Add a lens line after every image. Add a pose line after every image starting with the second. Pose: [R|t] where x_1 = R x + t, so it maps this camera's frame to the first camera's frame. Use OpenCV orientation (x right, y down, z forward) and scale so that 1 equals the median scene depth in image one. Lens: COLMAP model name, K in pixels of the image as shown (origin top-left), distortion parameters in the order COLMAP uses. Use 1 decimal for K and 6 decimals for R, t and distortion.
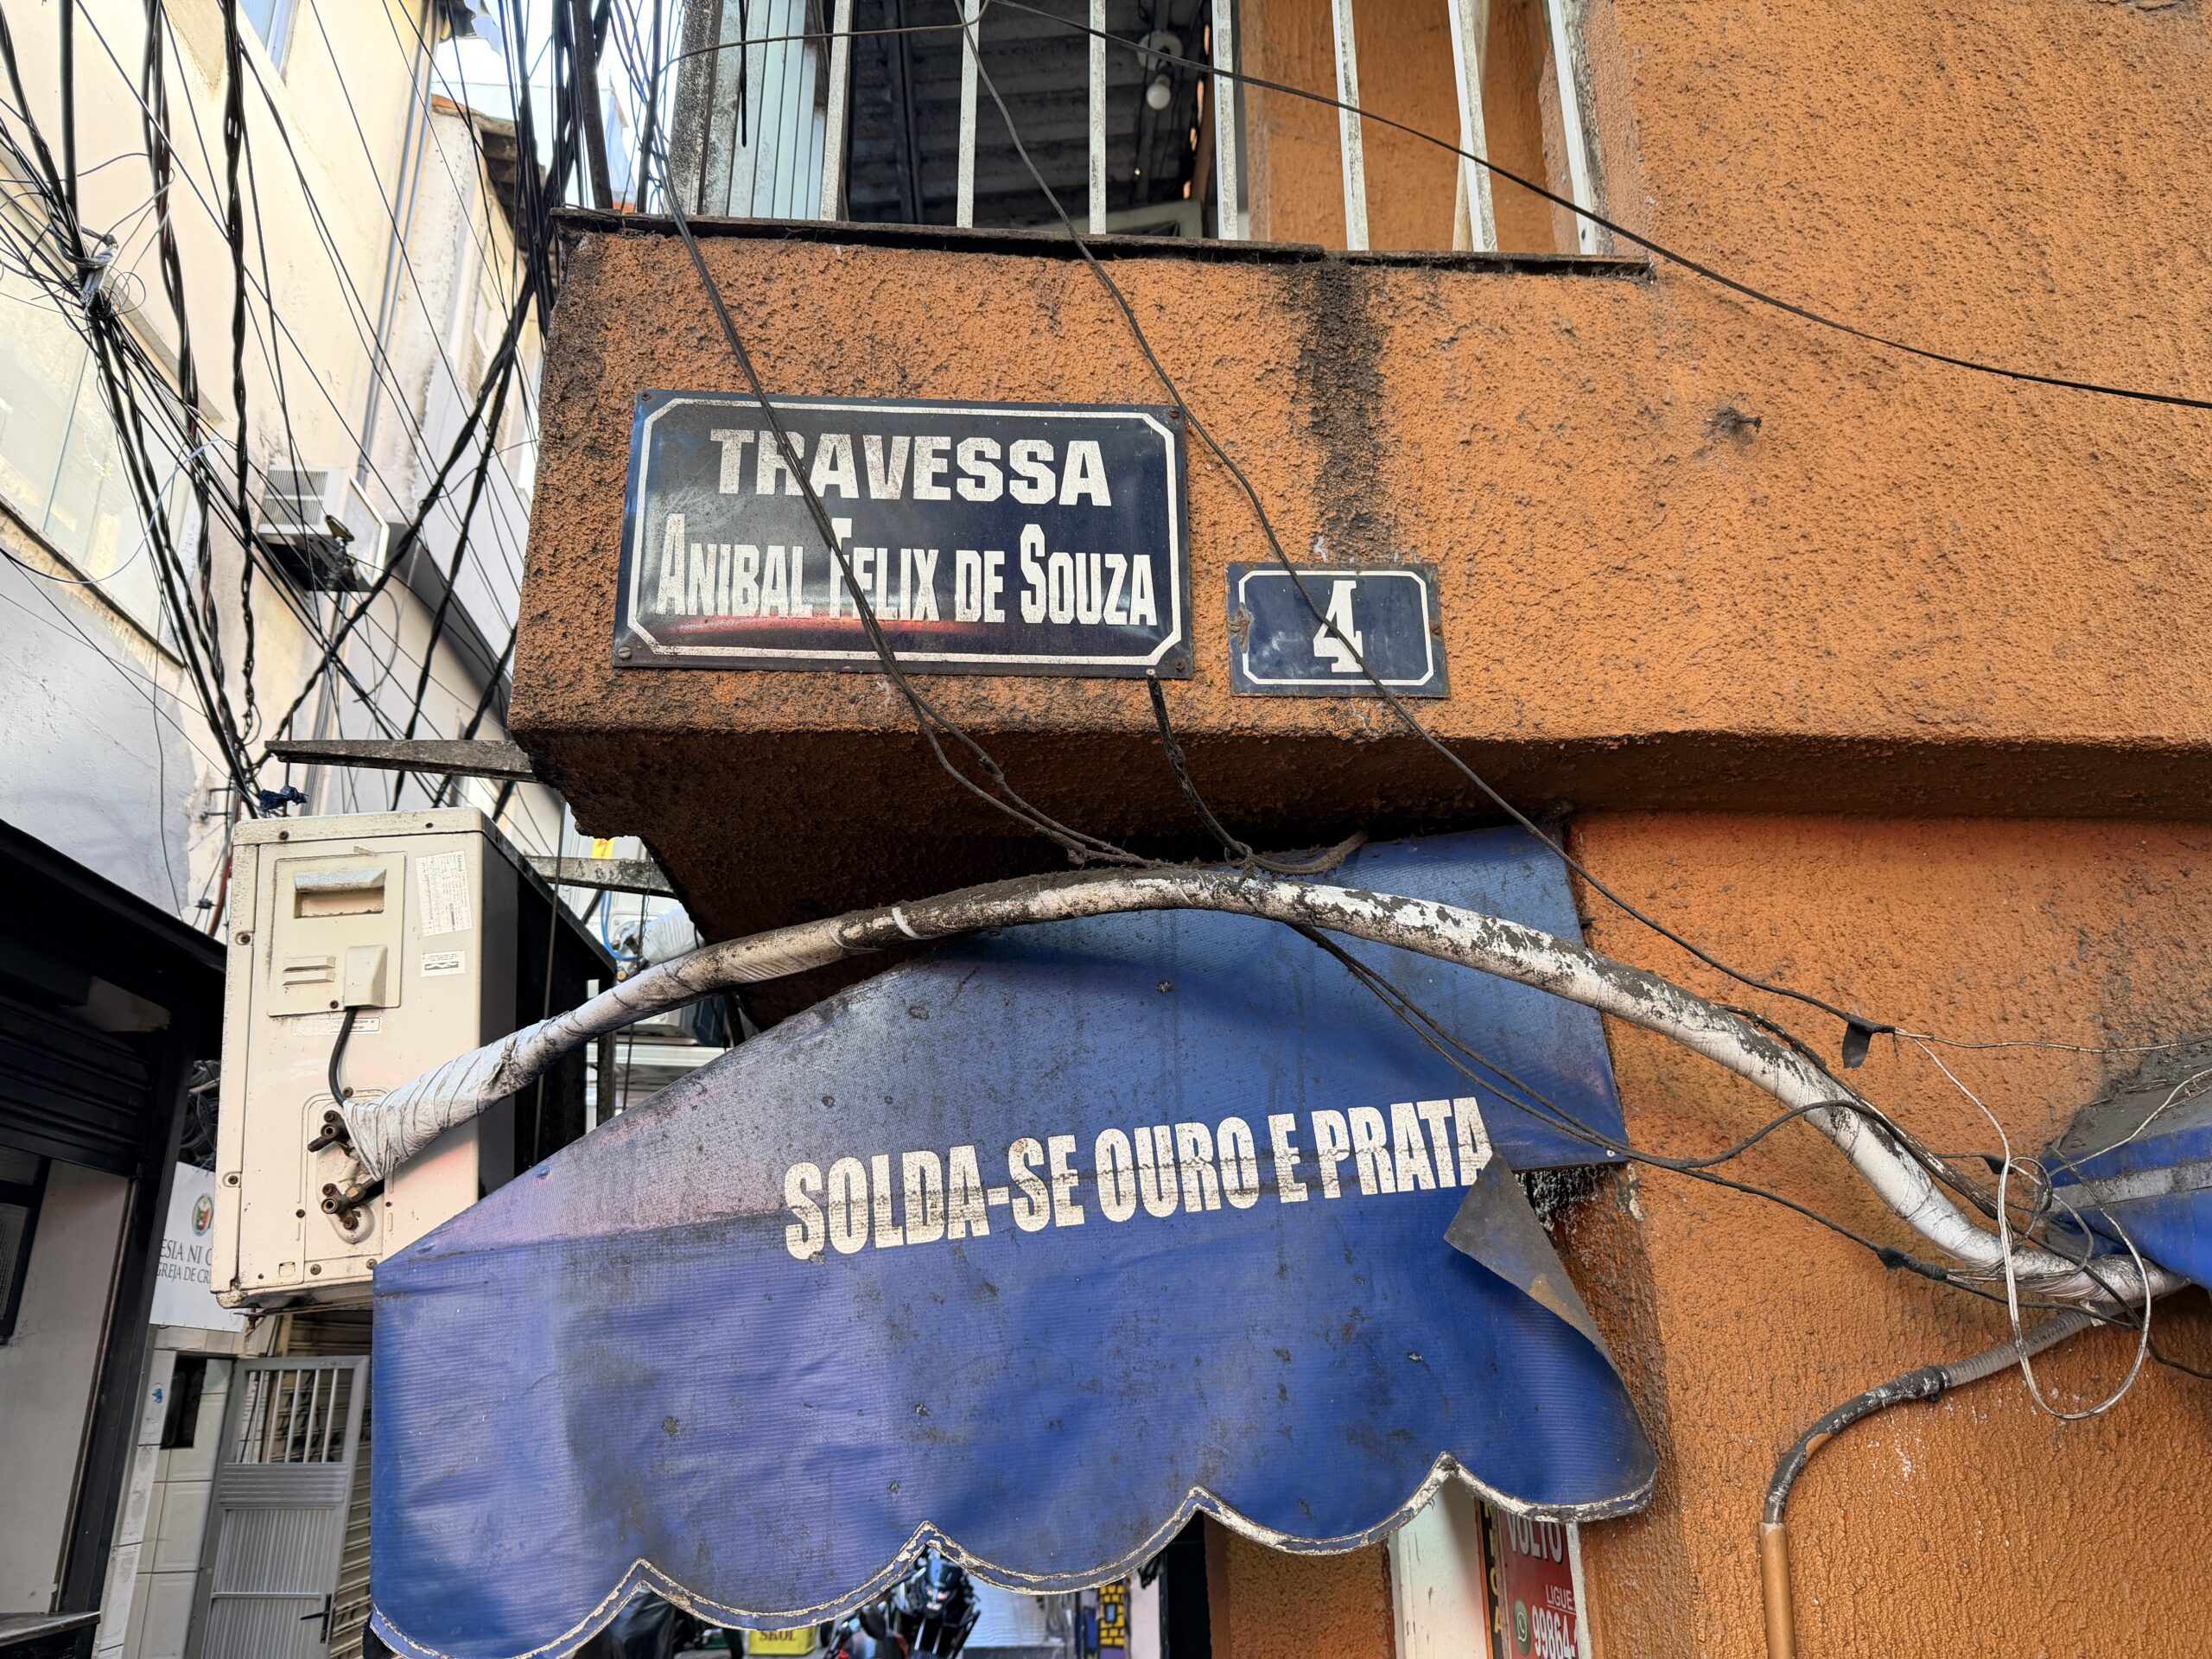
lens RADIAL K [[1544.8, 0, 1106.0], [0, 1544.8, 829.5], [0, 0, 1]] dist [-0.000277, -0.001378]
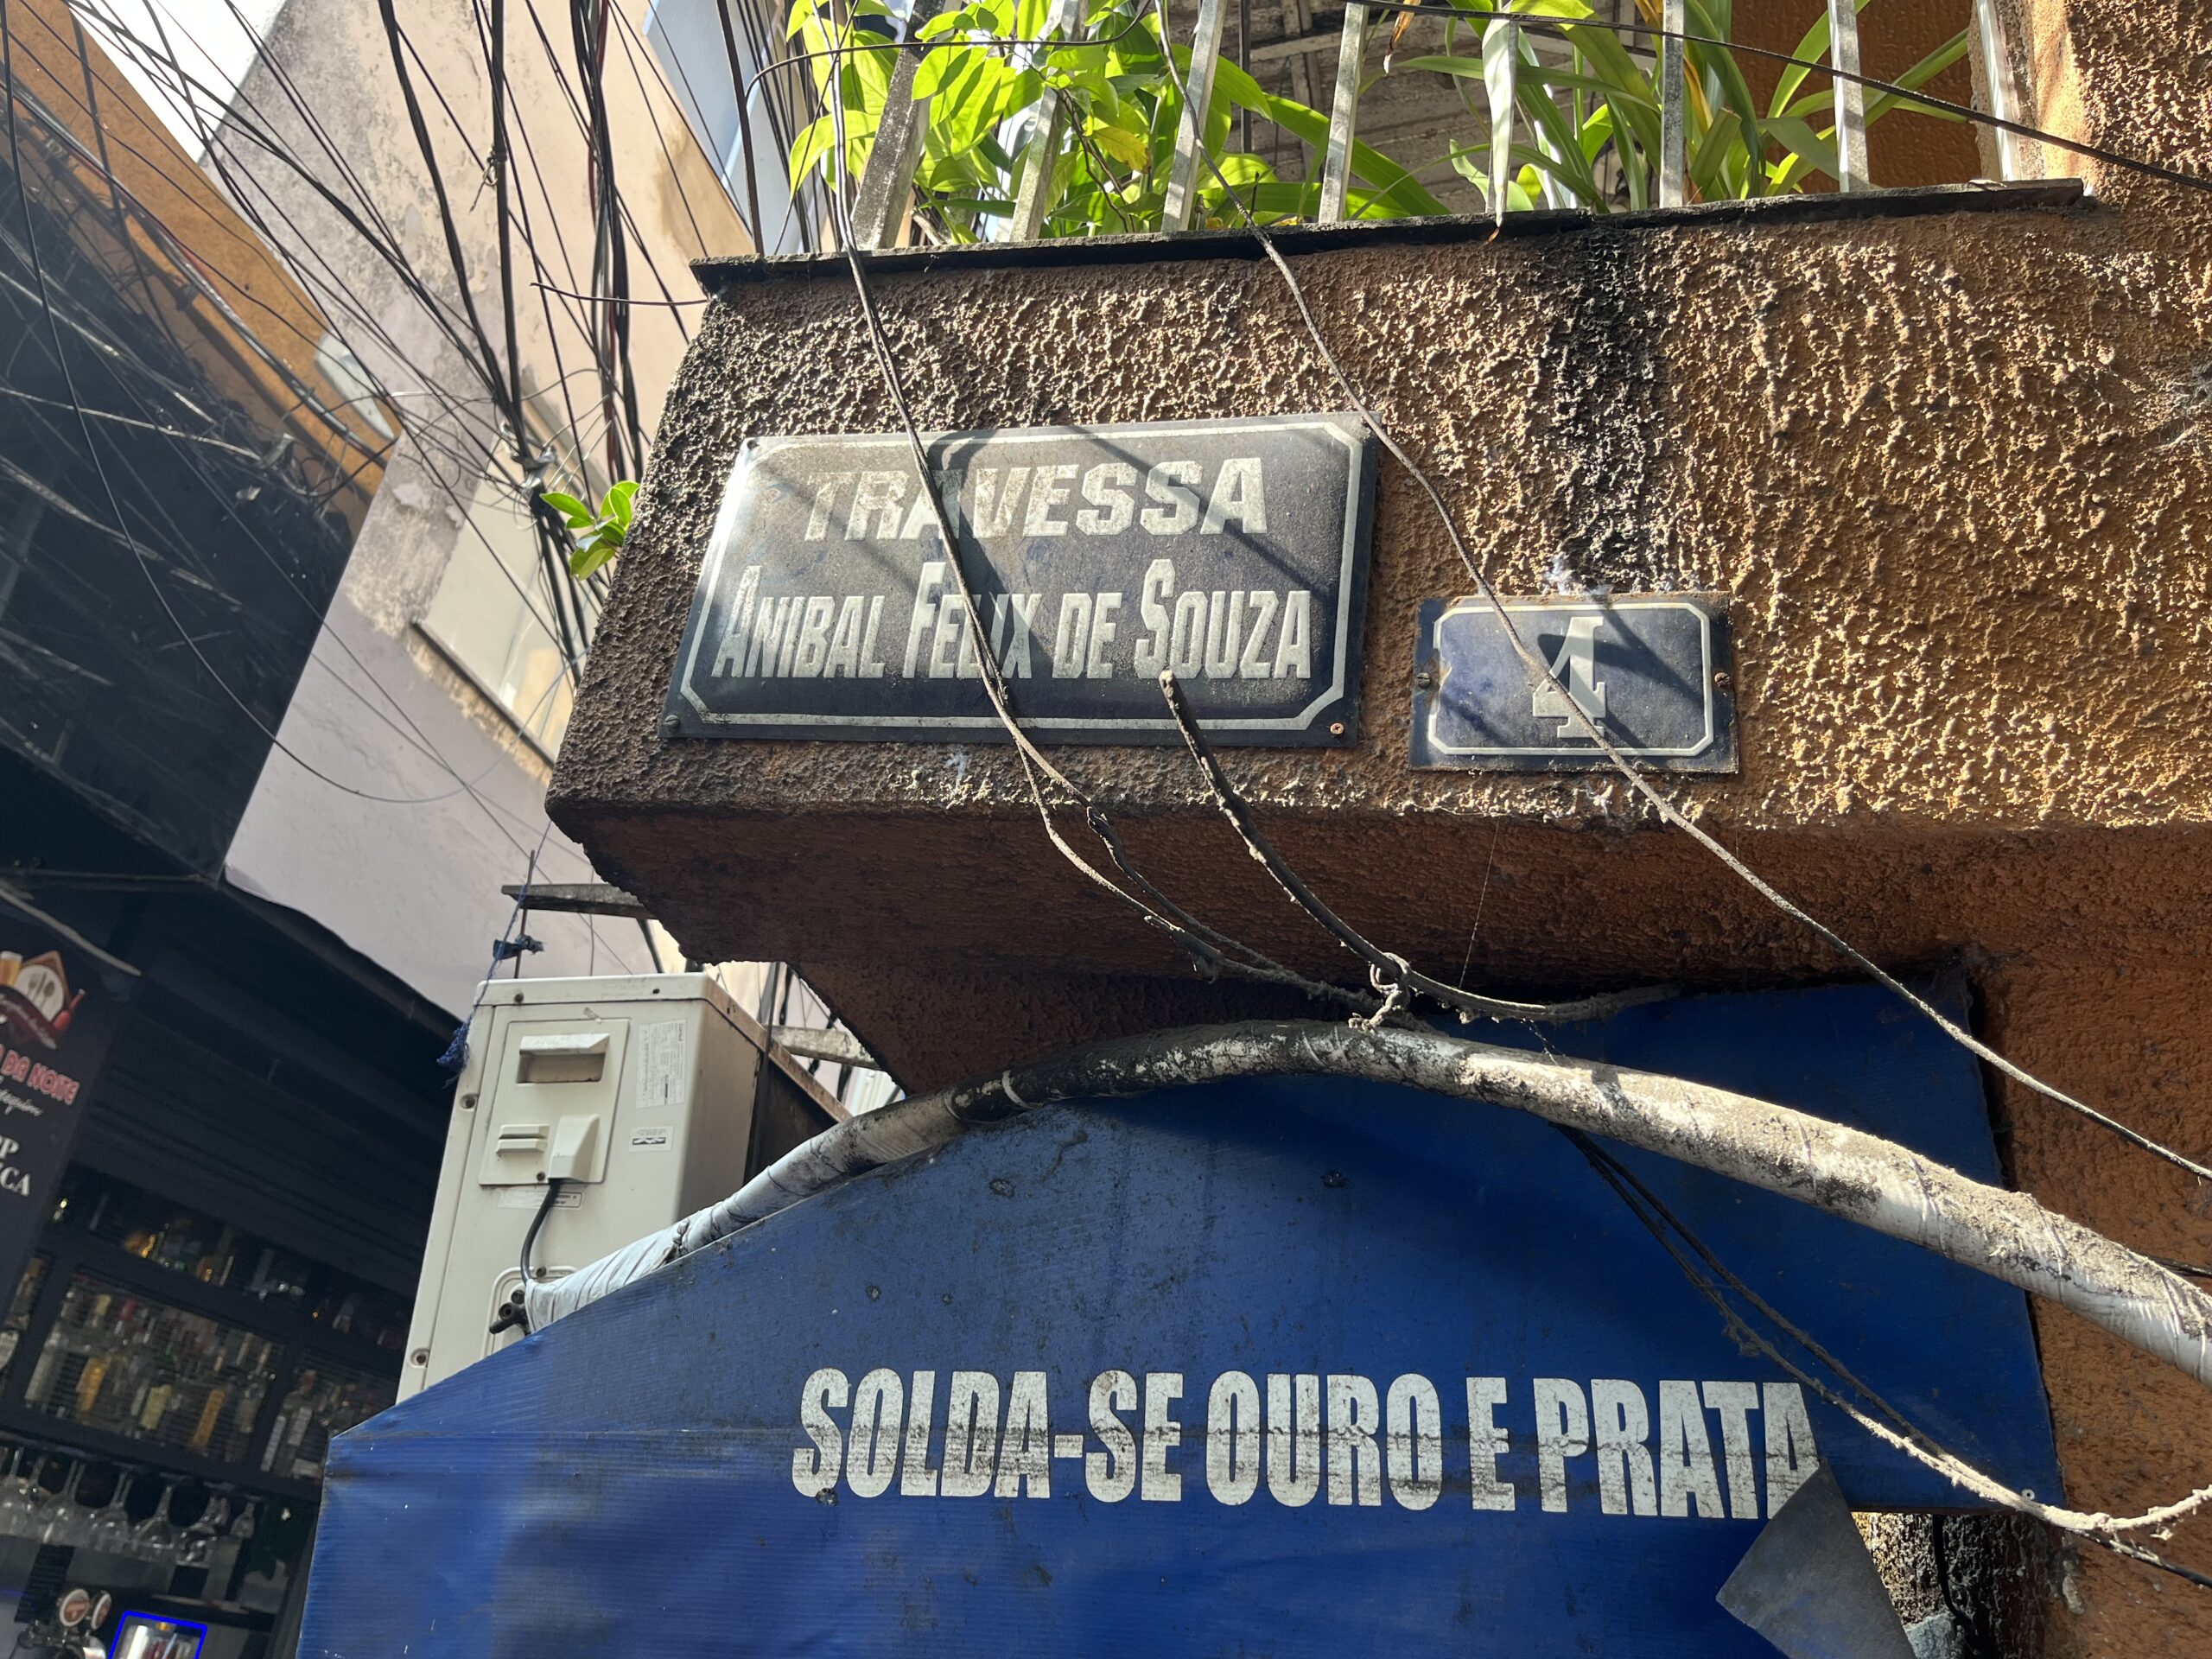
lens RADIAL K [[1763.6, 0, 1106.0], [0, 1763.6, 829.5], [0, 0, 1]] dist [-0.032549, 0.005736]
pose [[0.936628, -0.004922, -0.350291, 0.235874], [-0.052541, 0.986618, -0.154351, 0.075988], [0.346363, 0.162974, 0.923836, 0.188985]]
